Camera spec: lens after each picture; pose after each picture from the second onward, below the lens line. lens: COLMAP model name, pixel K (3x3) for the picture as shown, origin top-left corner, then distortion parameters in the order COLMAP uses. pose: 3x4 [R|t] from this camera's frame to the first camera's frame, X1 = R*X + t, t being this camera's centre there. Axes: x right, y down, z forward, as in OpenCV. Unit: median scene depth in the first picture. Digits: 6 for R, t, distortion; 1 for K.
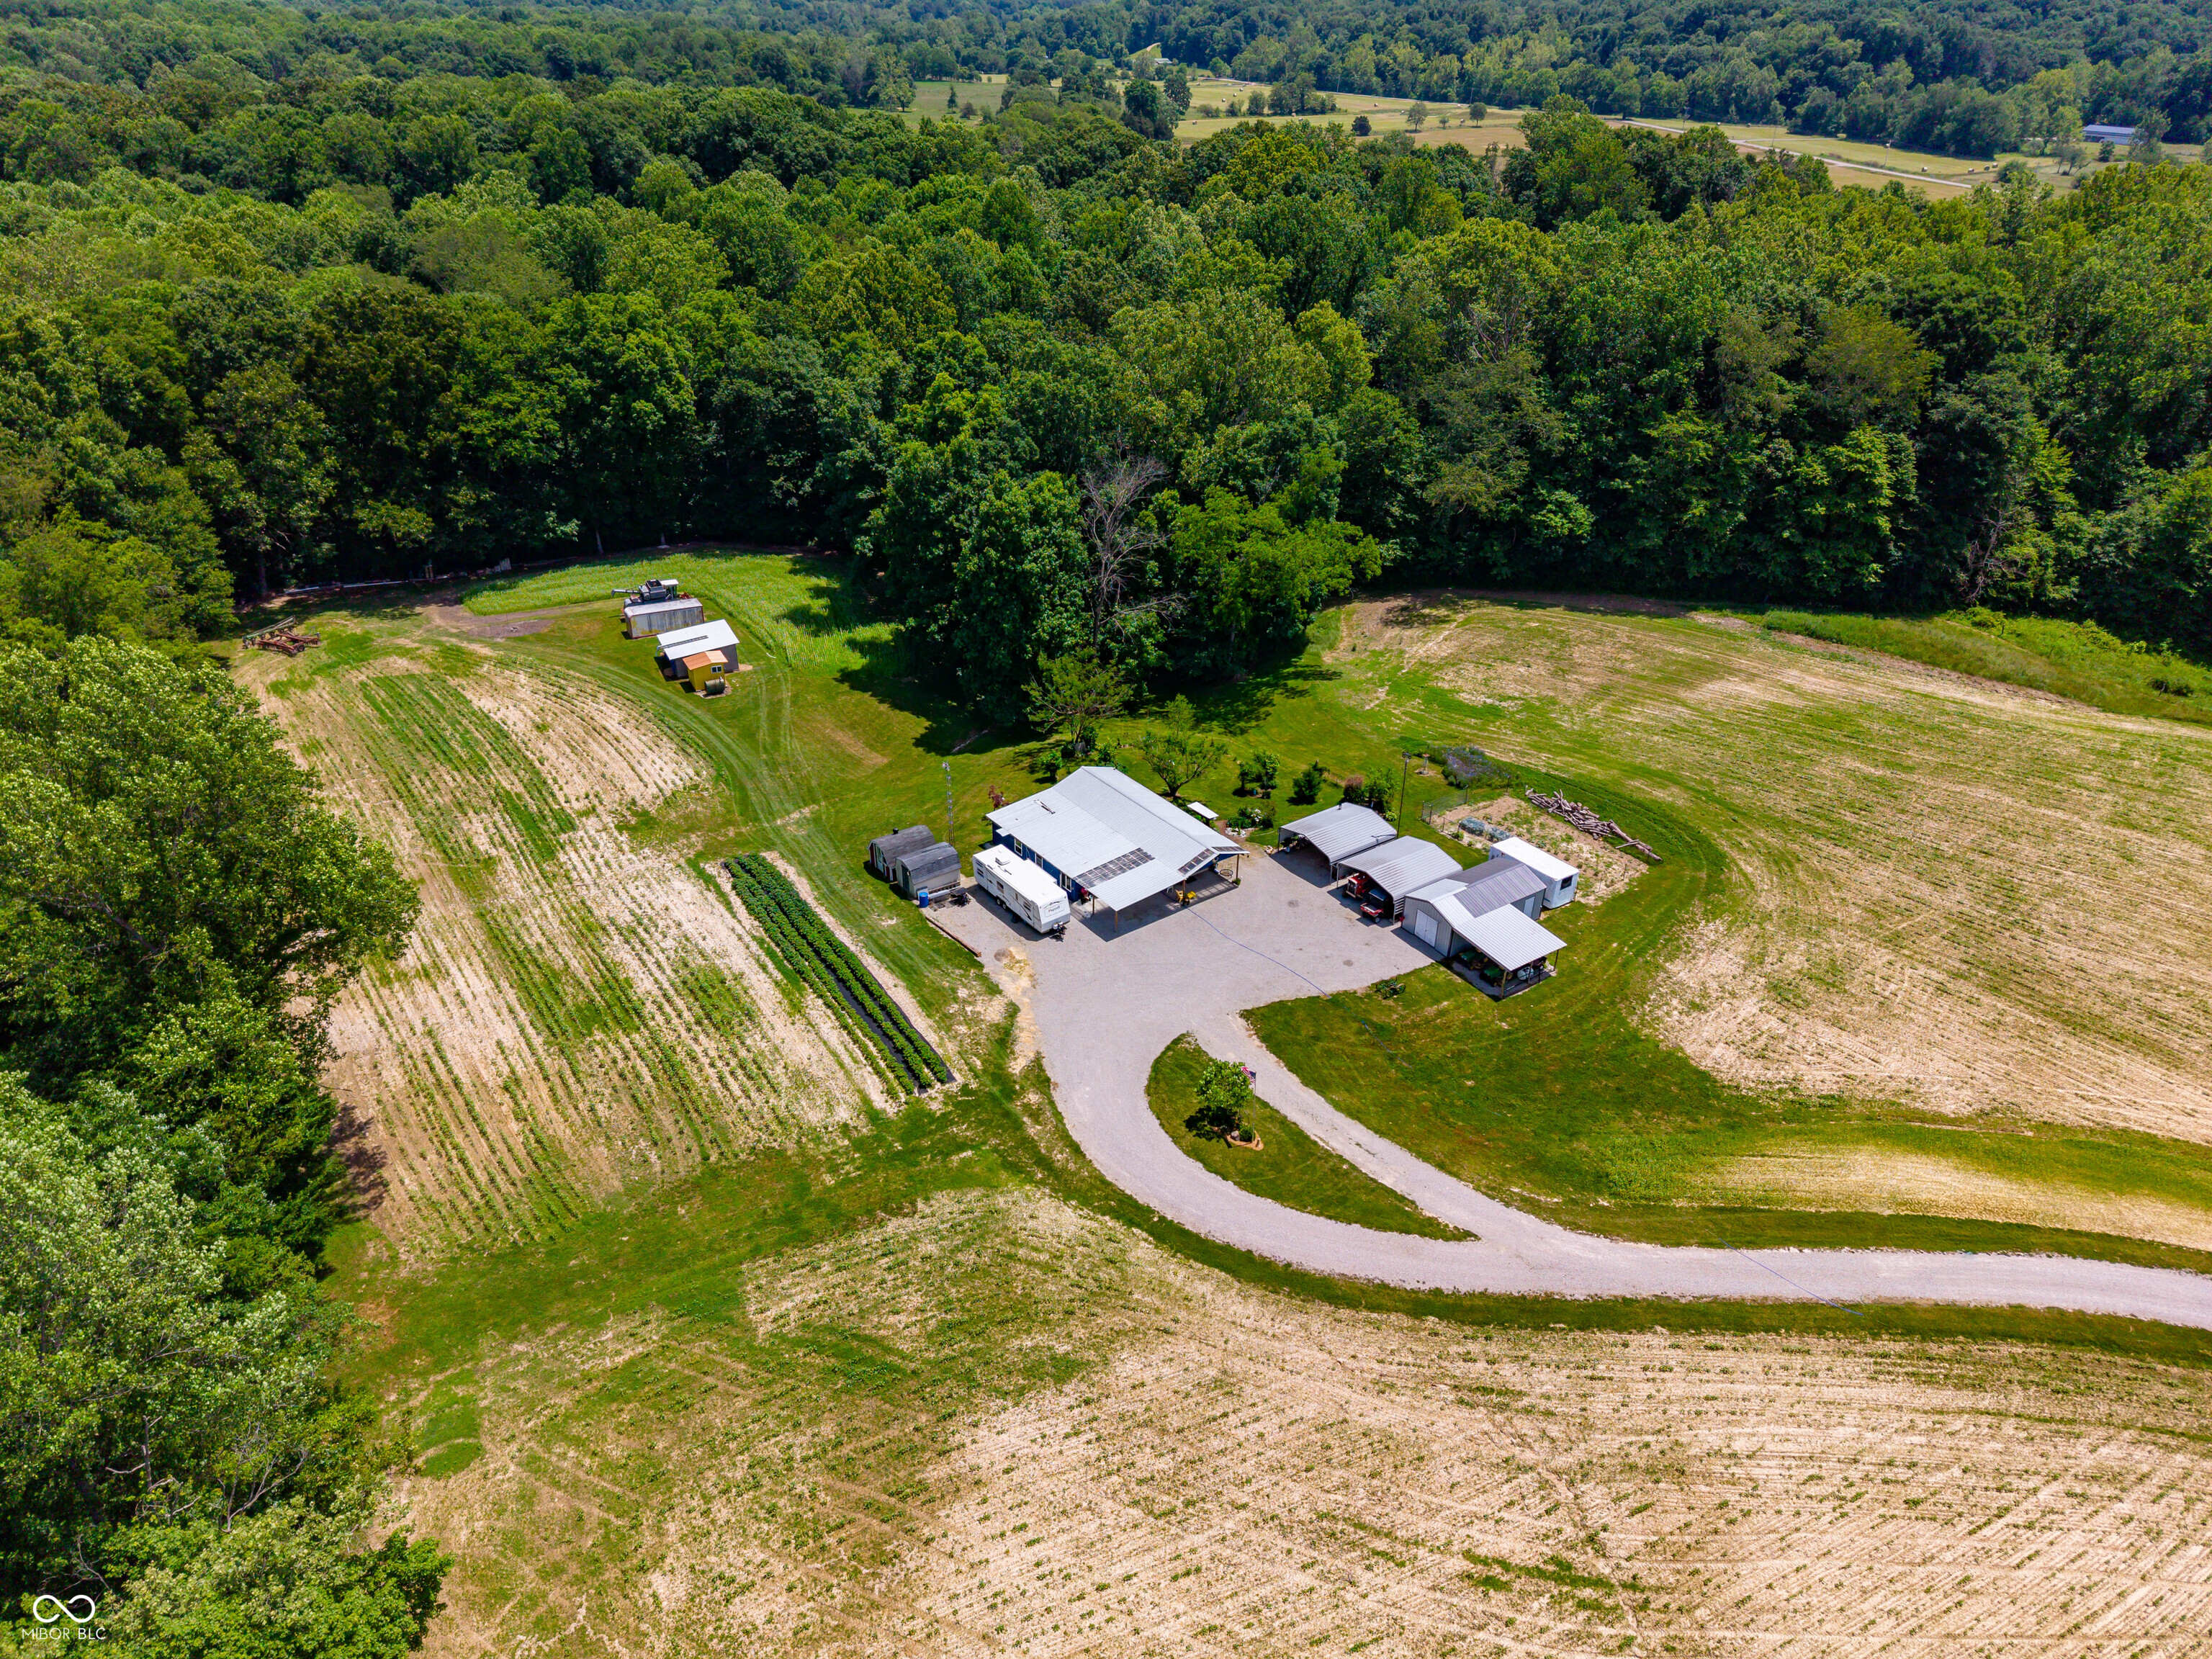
lens RADIAL K [[1473.1, 0, 1106.0], [0, 1473.1, 829.5], [0, 0, 1]] dist [0.045965, -0.043158]
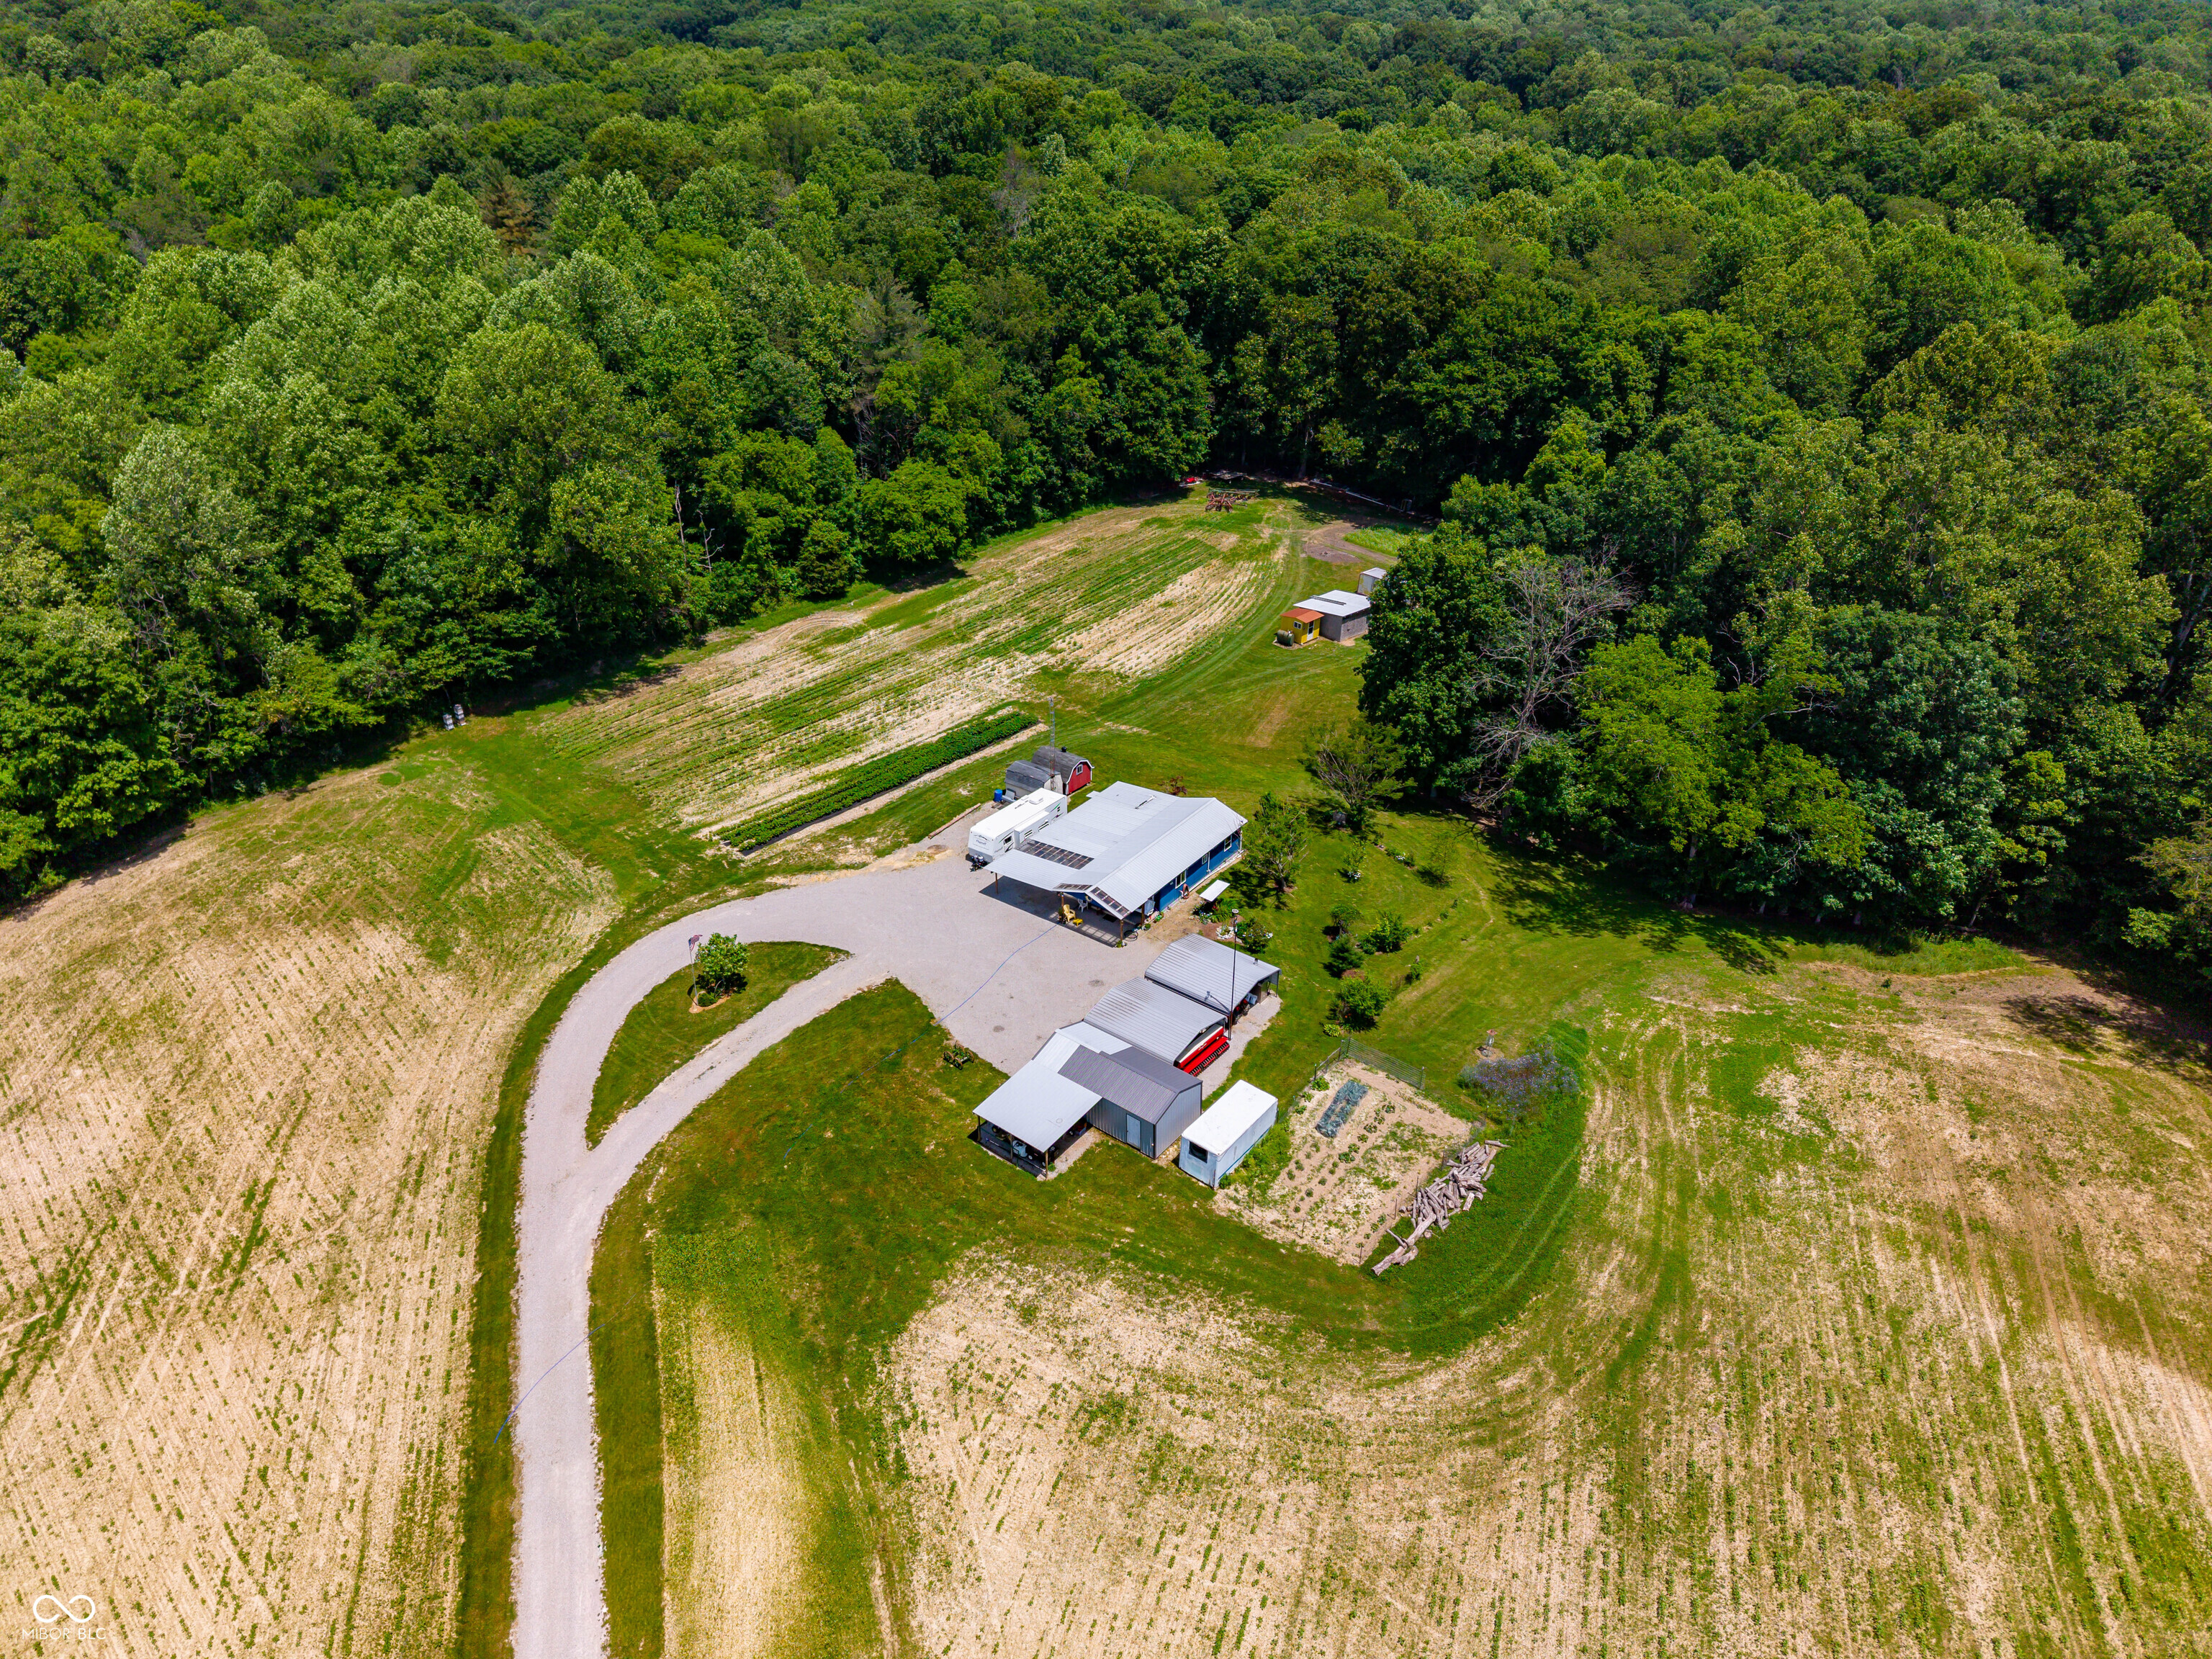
lens RADIAL K [[1473.1, 0, 1106.0], [0, 1473.1, 829.5], [0, 0, 1]] dist [0.045965, -0.043158]
pose [[0.292577, 0.468384, -0.833676, 0.990696], [-0.476060, 0.827450, 0.297813, -0.356301], [0.829316, 0.309747, 0.465071, 0.637856]]
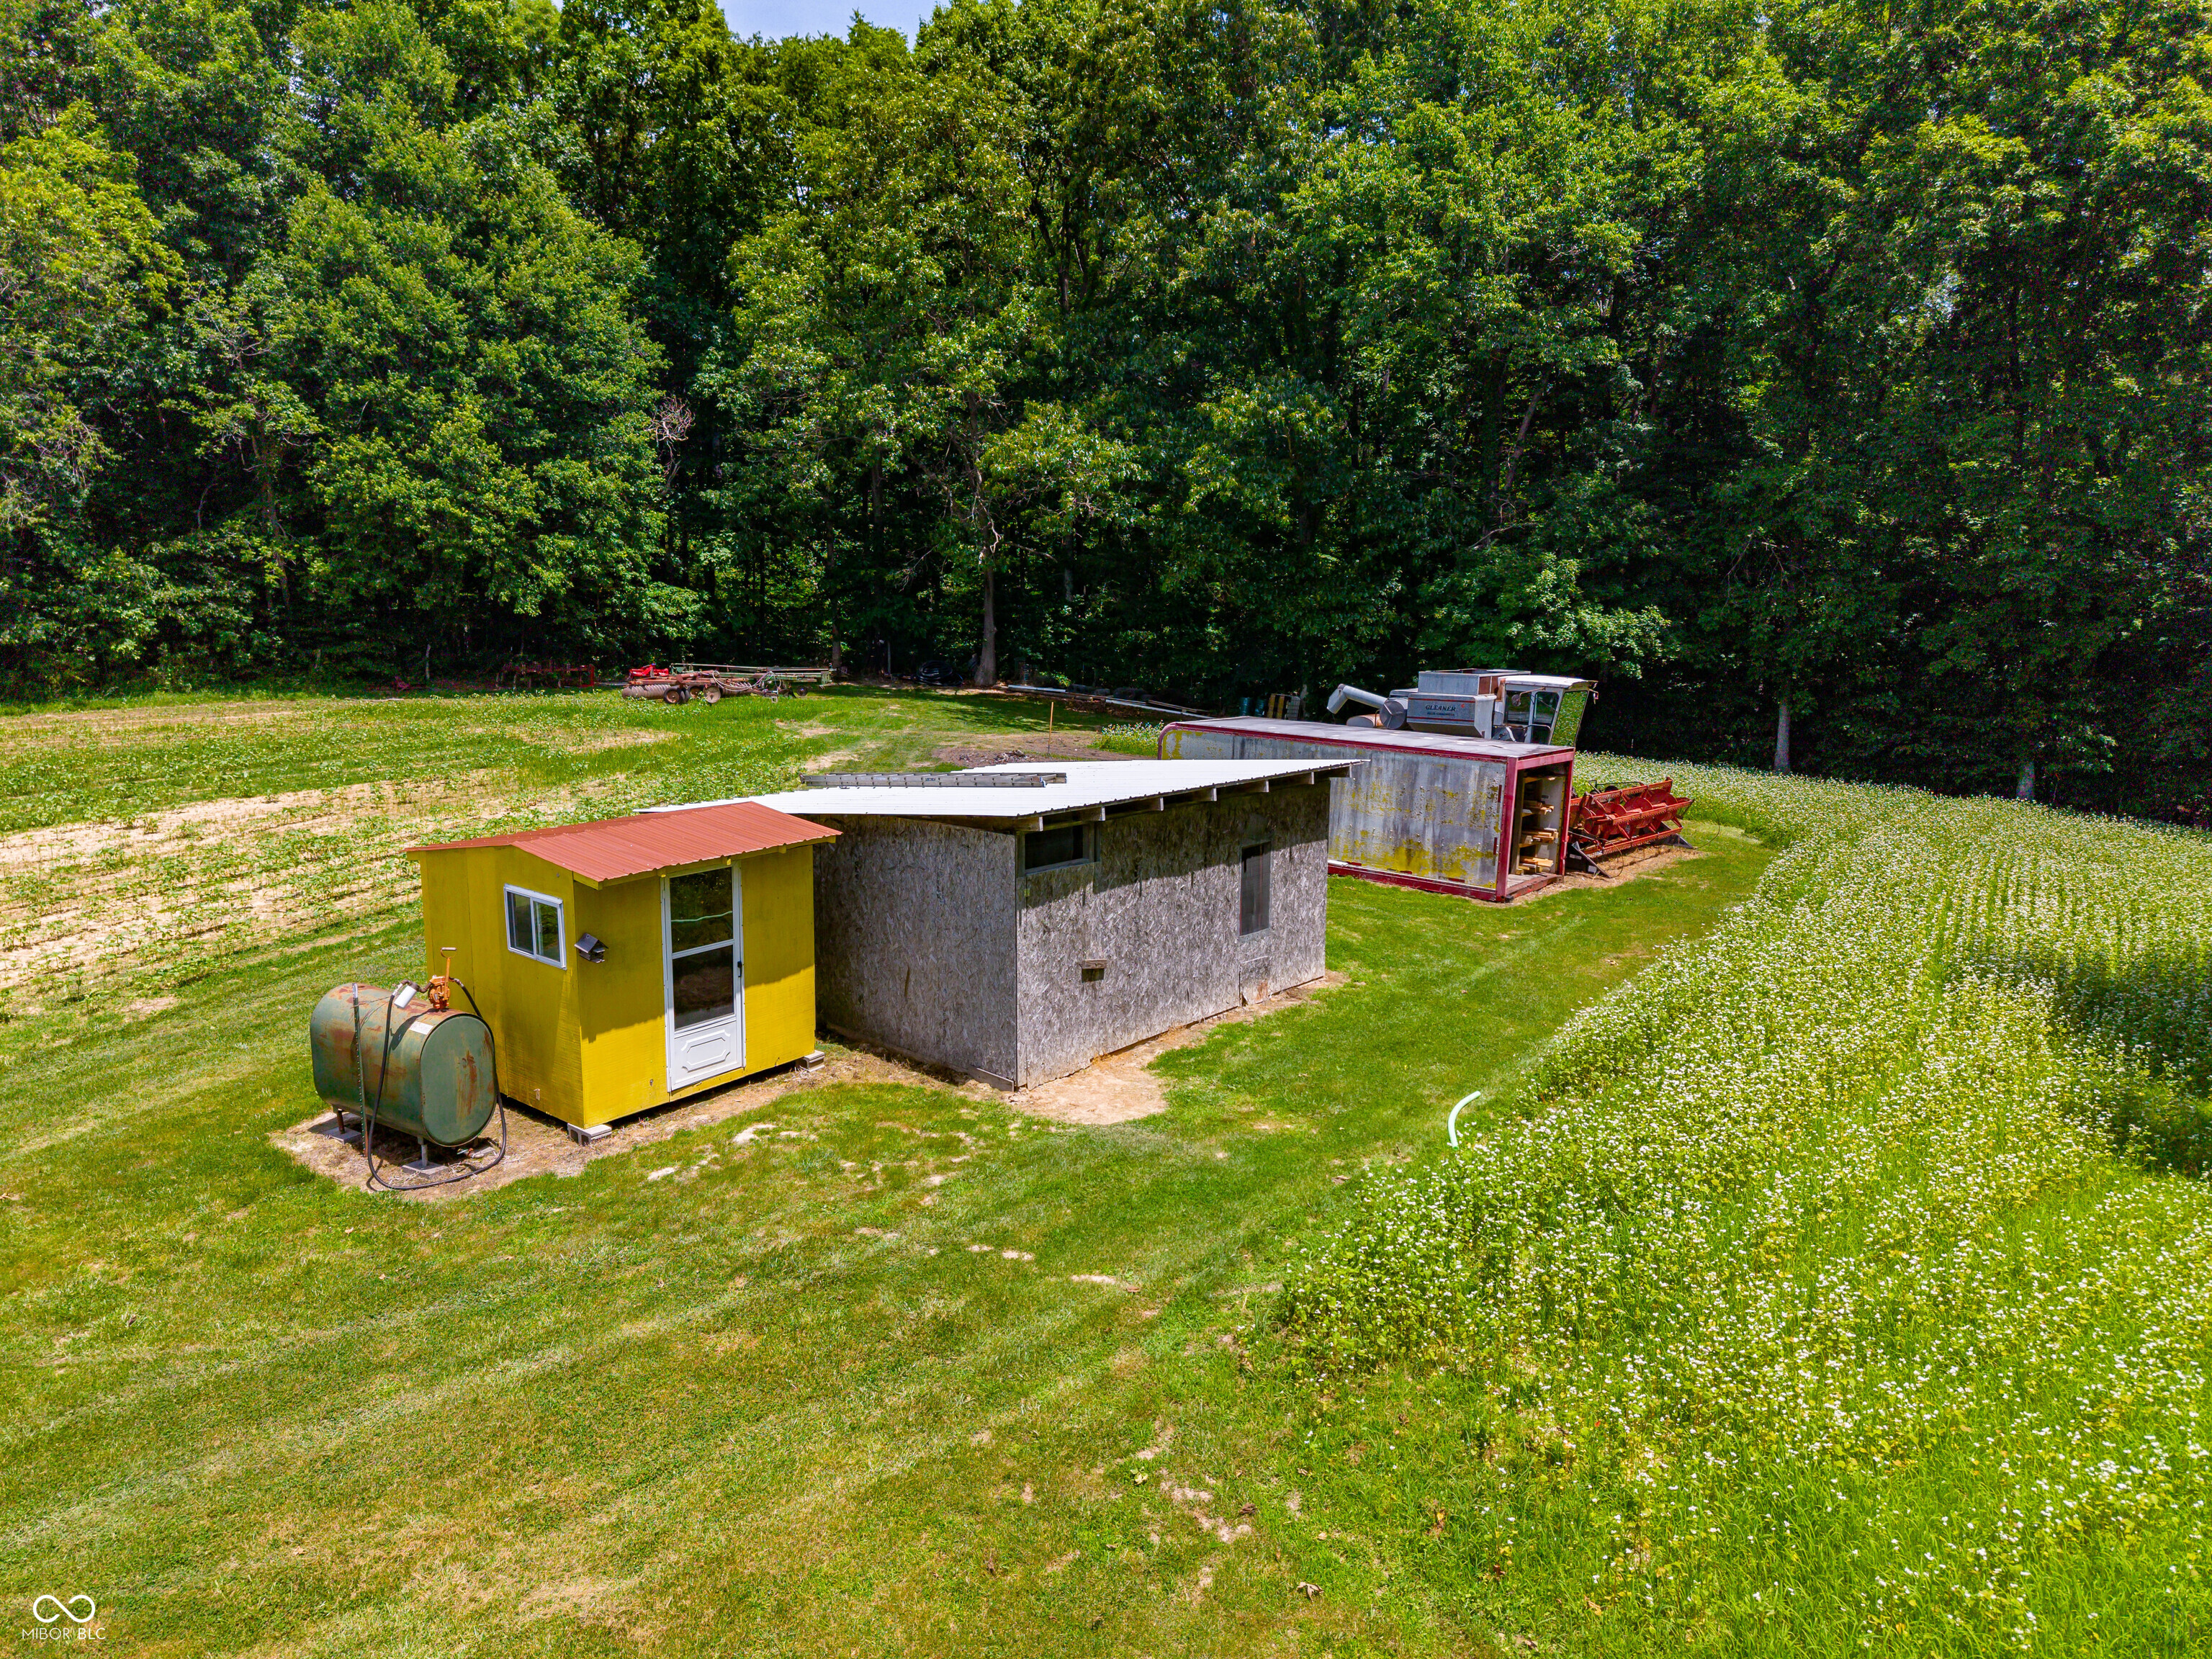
lens RADIAL K [[1473.1, 0, 1106.0], [0, 1473.1, 829.5], [0, 0, 1]] dist [0.045965, -0.043158]
pose [[0.422085, 0.149010, -0.894226, -0.231021], [-0.452773, 0.889214, -0.065540, -0.186625], [0.785392, 0.432545, 0.442792, 1.460416]]
